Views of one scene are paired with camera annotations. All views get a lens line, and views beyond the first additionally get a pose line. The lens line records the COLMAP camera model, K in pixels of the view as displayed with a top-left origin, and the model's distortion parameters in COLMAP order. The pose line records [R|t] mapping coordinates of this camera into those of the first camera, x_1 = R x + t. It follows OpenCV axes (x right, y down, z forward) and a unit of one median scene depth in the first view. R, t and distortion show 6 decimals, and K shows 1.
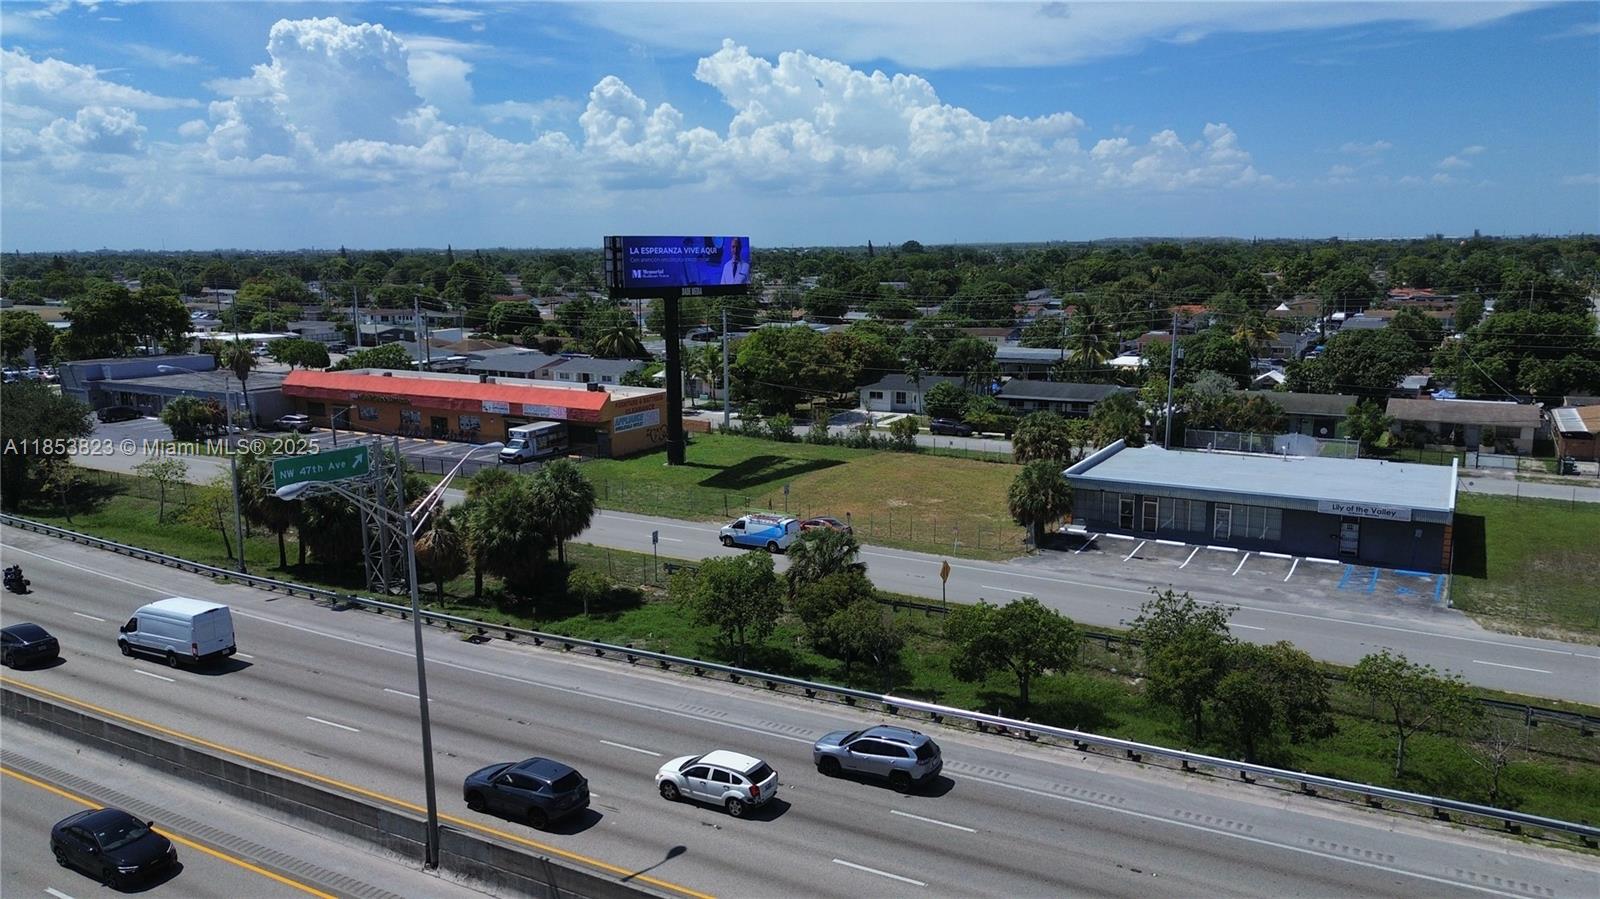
lens RADIAL K [[1113.9, 0, 800.0], [0, 1113.9, 449.5], [0, 0, 1]] dist [0.061900, -0.063356]
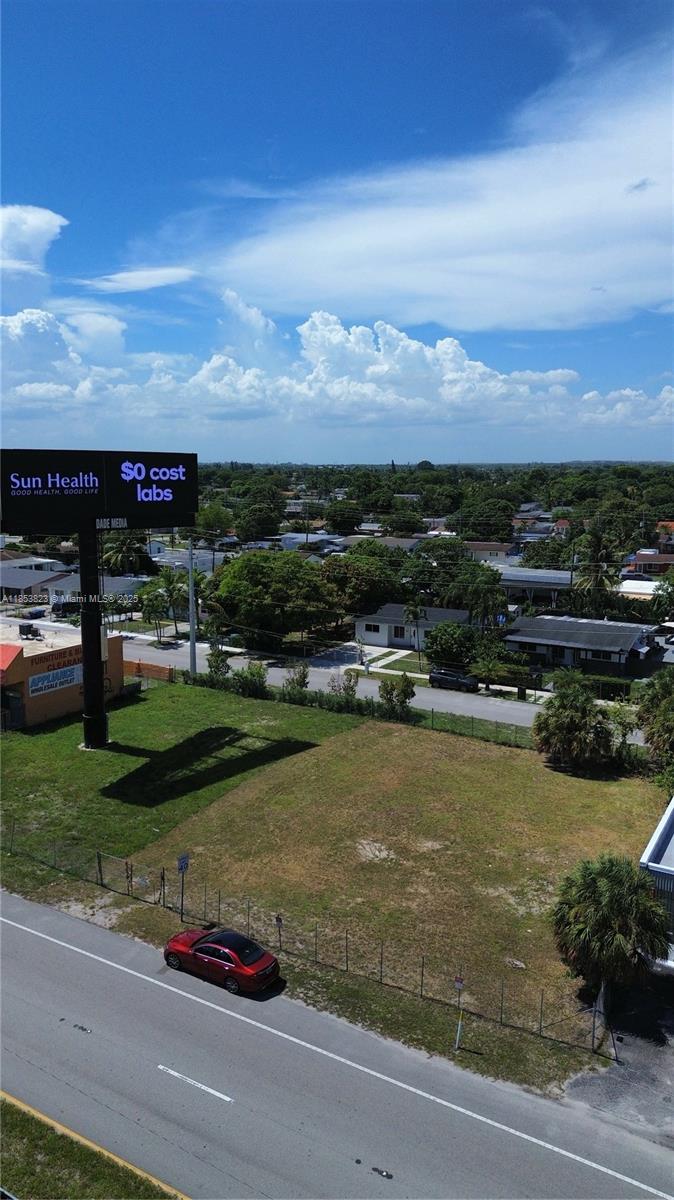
lens RADIAL K [[846.9, 0, 335.6], [0, 846.9, 570.3], [0, 0, 1]] dist [0.074185, -0.086867]
pose [[0.999858, 0.015961, -0.005371, 0.061571], [-0.016231, 0.998376, -0.054610, -0.086537], [0.004491, 0.054690, 0.998493, 0.447931]]
